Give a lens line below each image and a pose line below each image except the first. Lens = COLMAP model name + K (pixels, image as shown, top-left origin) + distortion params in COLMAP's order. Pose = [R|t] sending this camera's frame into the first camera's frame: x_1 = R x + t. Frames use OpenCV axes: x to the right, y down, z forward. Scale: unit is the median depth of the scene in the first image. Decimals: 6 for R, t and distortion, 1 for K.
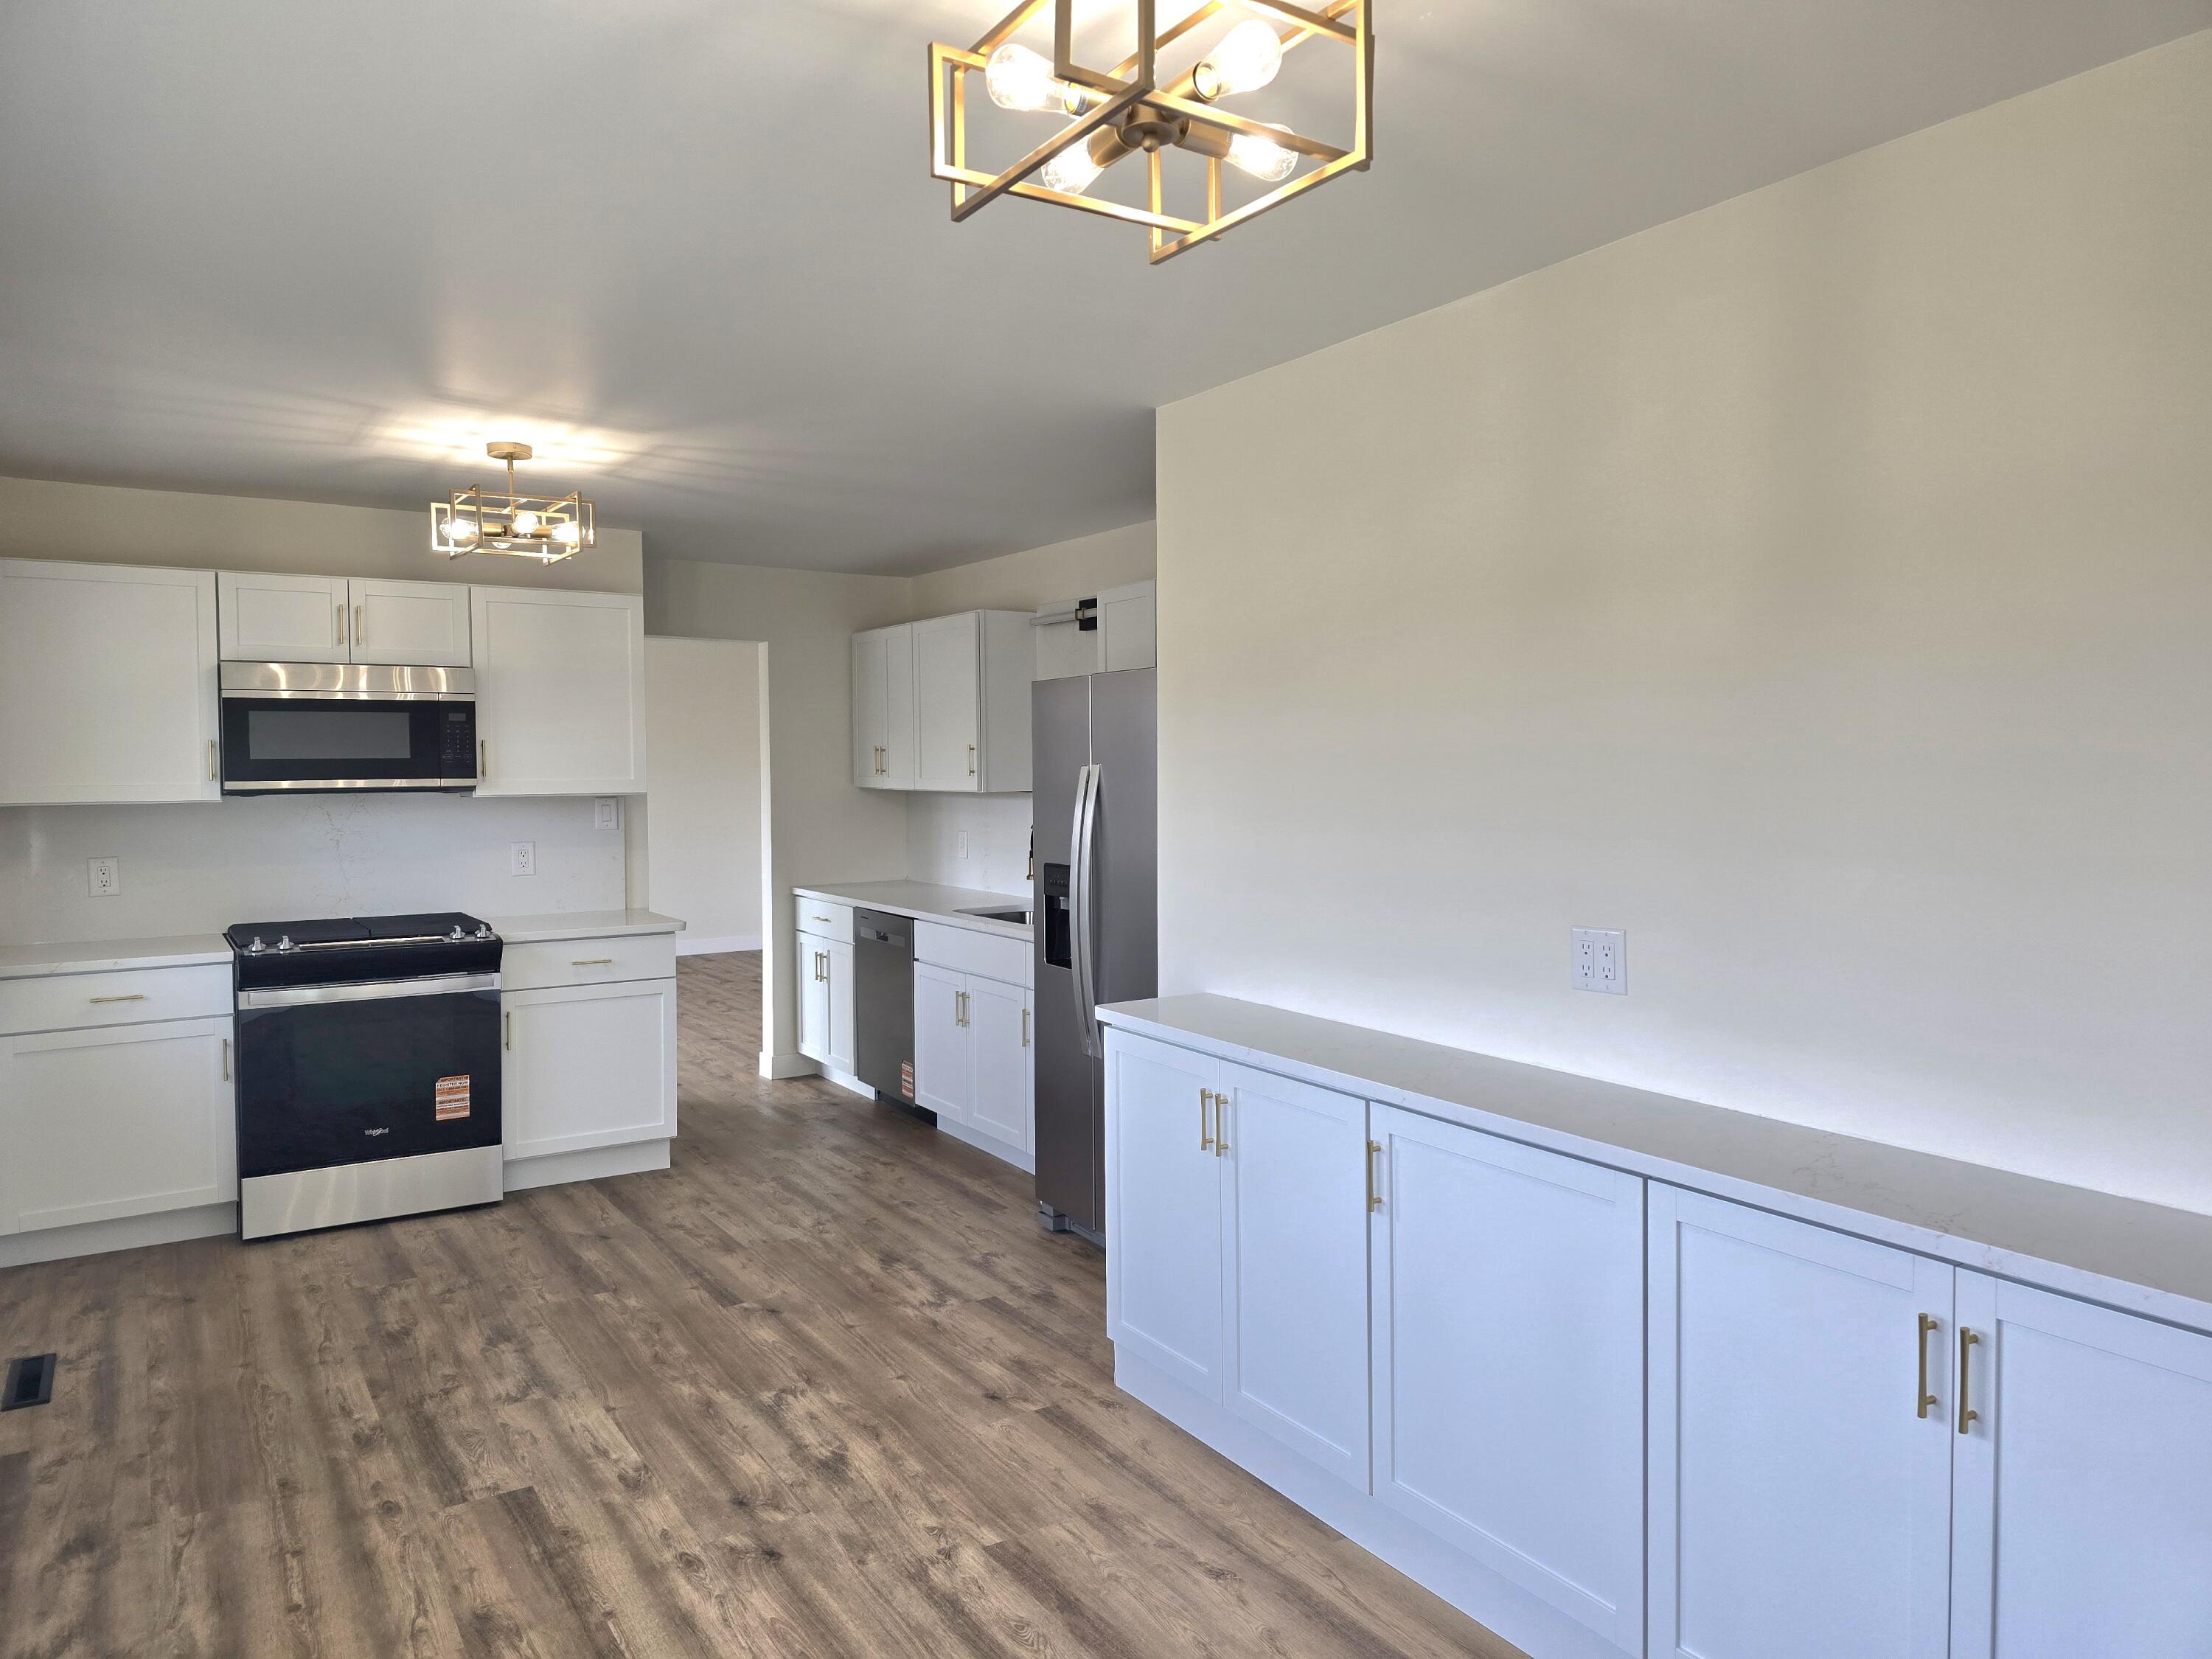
lens RADIAL K [[1484.5, 0, 1109.0], [0, 1484.5, 810.9], [0, 0, 1]] dist [0.052947, -0.043089]
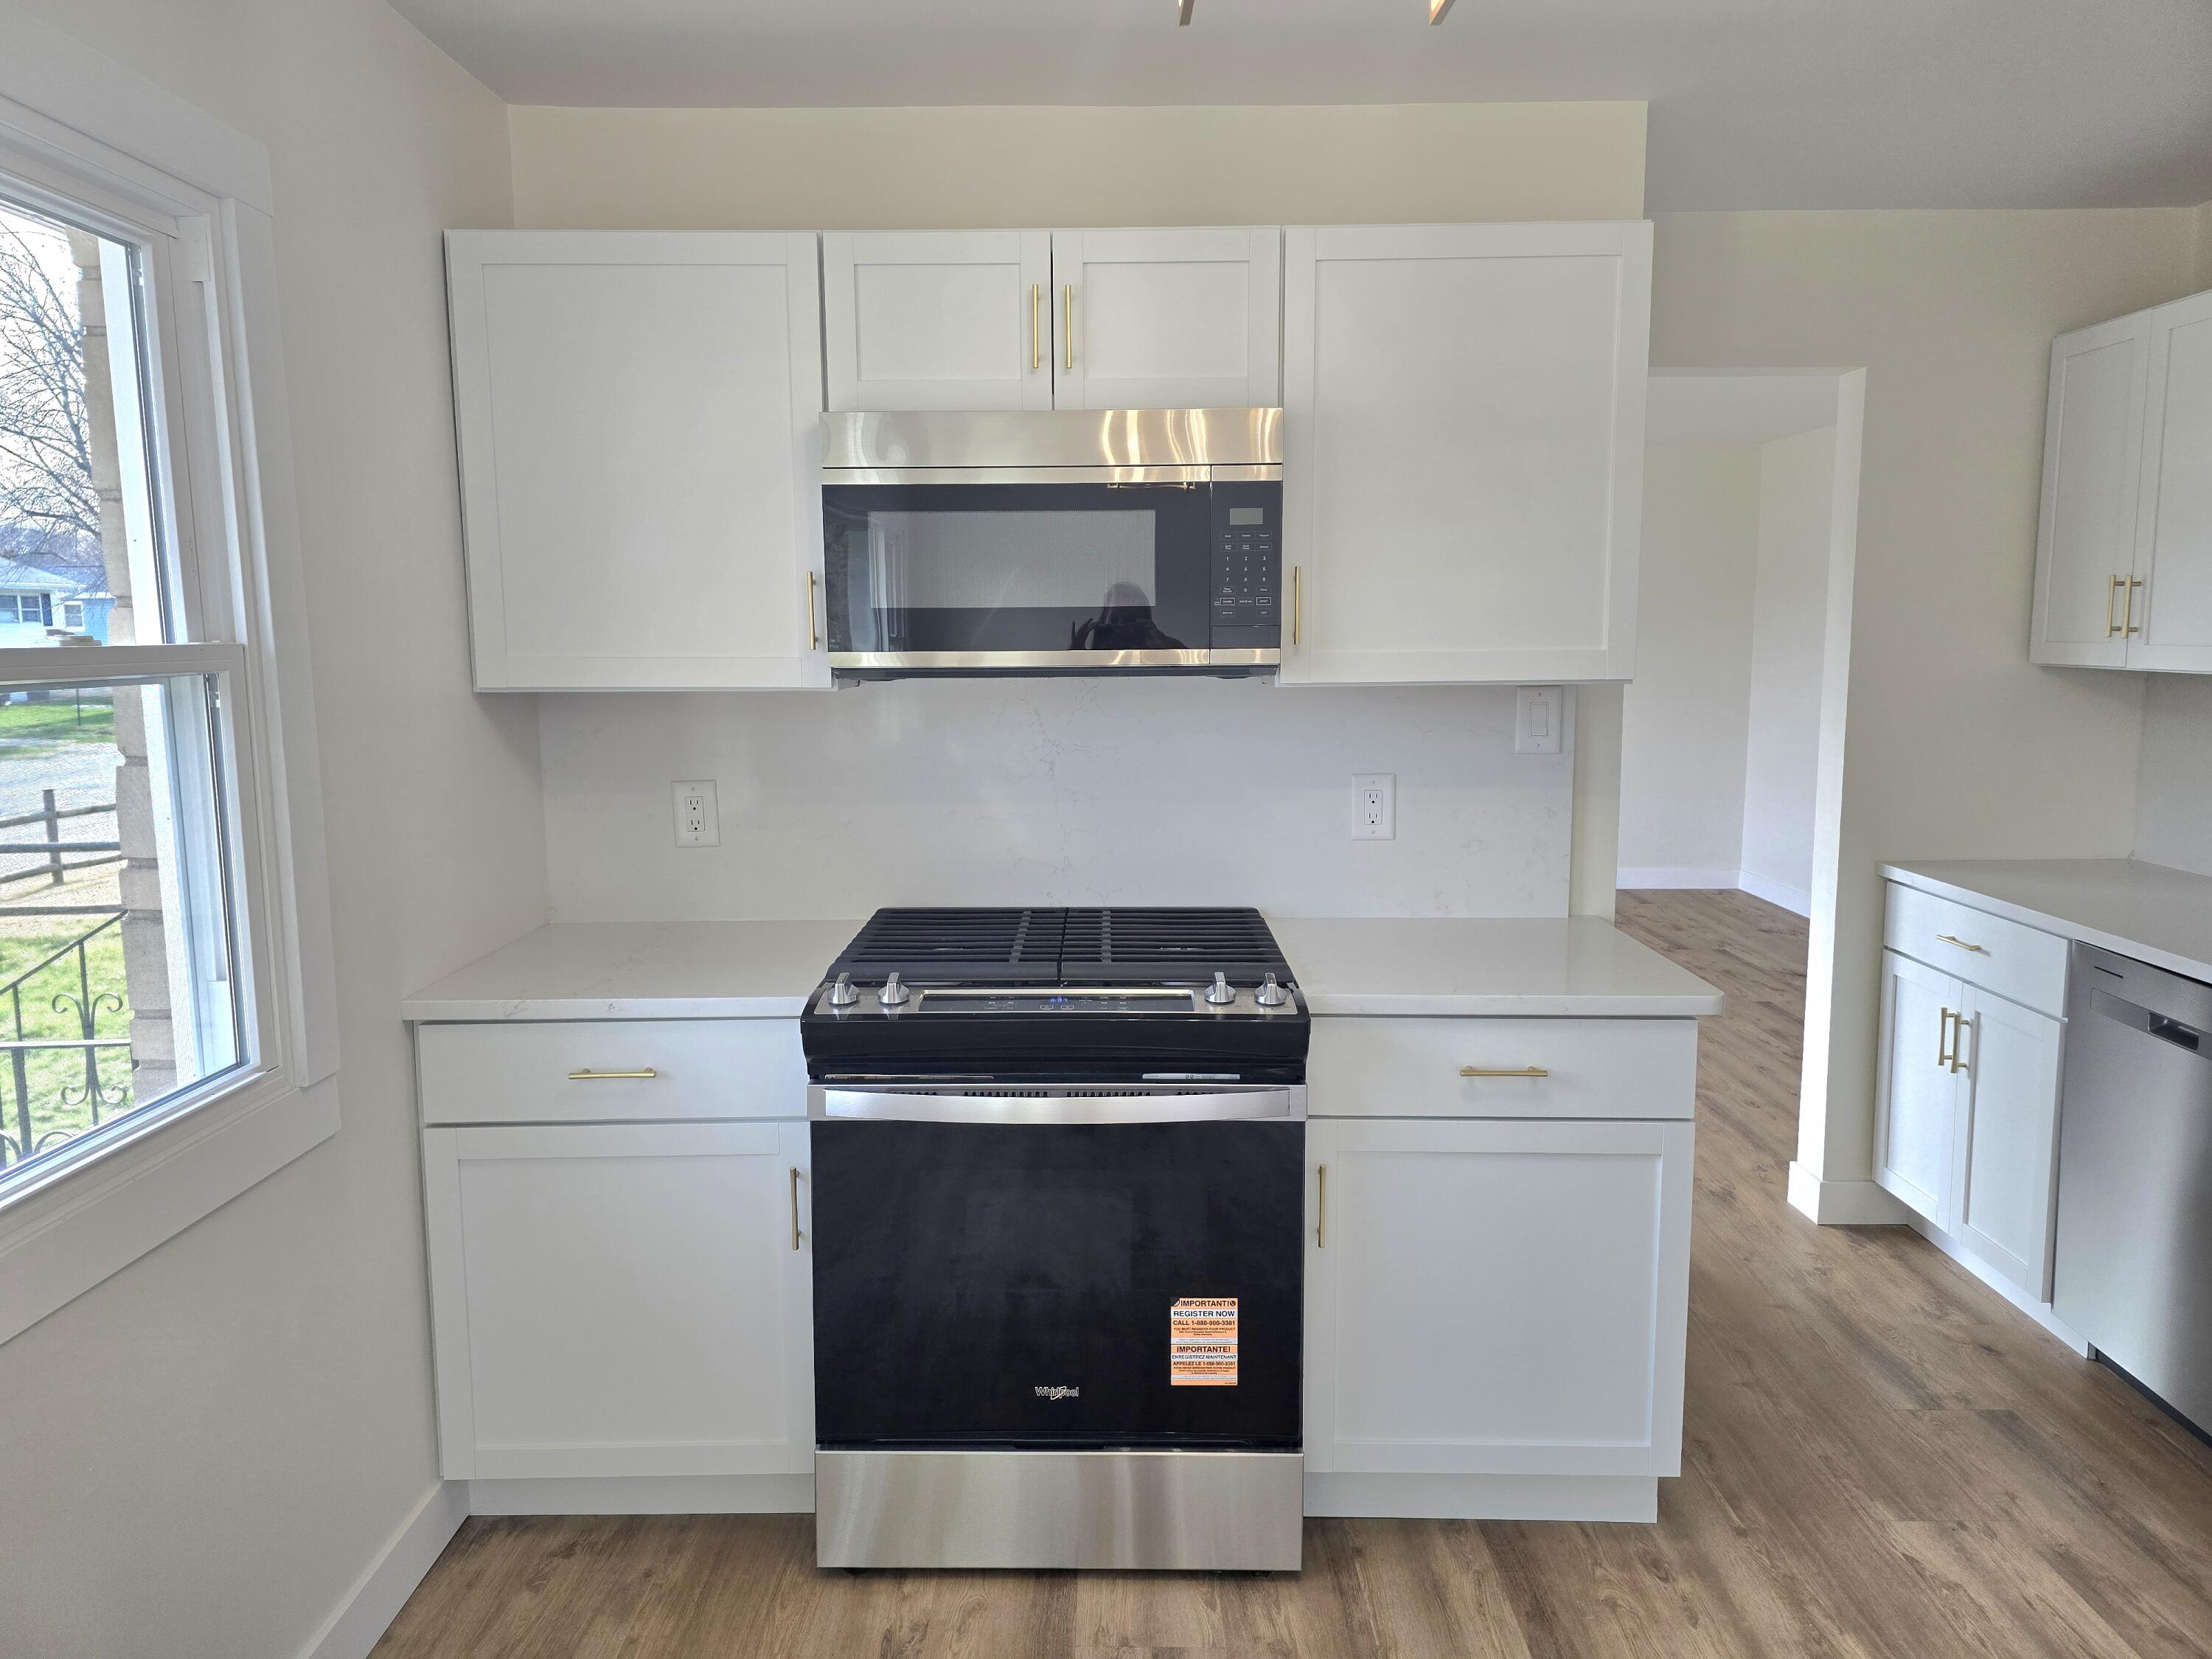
lens RADIAL K [[1484.5, 0, 1109.0], [0, 1484.5, 810.9], [0, 0, 1]] dist [0.052947, -0.043089]
pose [[0.838592, 0.065933, -0.540756, -0.215219], [-0.016463, 0.995263, 0.095820, -0.014729], [0.544512, -0.071451, 0.835704, 0.586885]]
